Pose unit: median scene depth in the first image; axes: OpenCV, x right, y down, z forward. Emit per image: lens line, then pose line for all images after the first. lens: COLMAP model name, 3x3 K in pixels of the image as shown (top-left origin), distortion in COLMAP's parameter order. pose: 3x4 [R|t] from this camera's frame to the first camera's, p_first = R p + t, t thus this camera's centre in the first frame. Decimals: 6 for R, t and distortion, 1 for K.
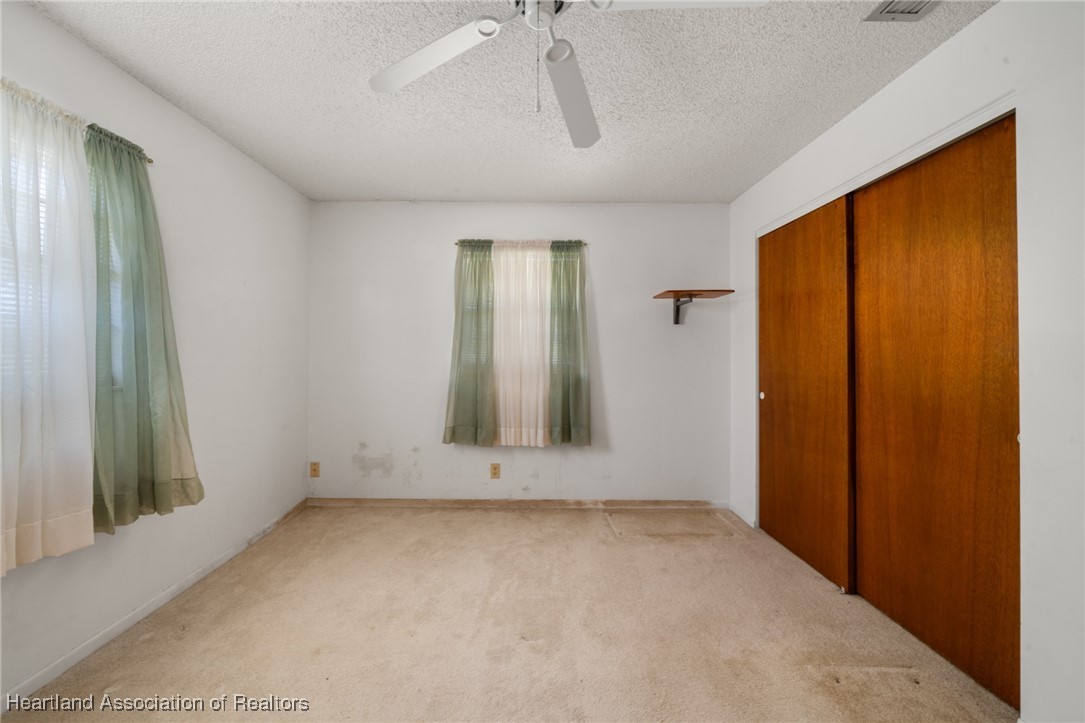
lens RADIAL K [[404.4, 0, 536.0], [0, 404.4, 347.2], [0, 0, 1]] dist [-0.010178, 0.001715]
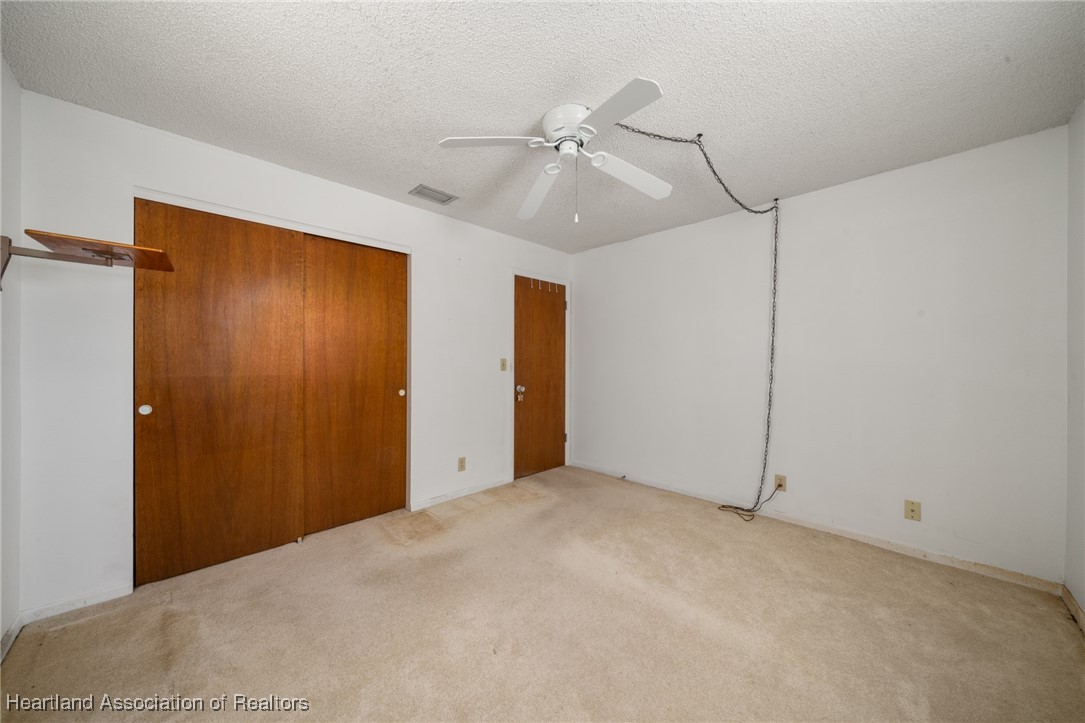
lens RADIAL K [[370.9, 0, 532.6], [0, 370.9, 358.2], [0, 0, 1]] dist [-0.008230, 0.000219]
pose [[-0.684331, -0.003733, 0.729162, -0.410485], [-0.014422, 0.999861, -0.008416, 0.015727], [-0.729029, -0.016275, -0.684290, 0.868000]]
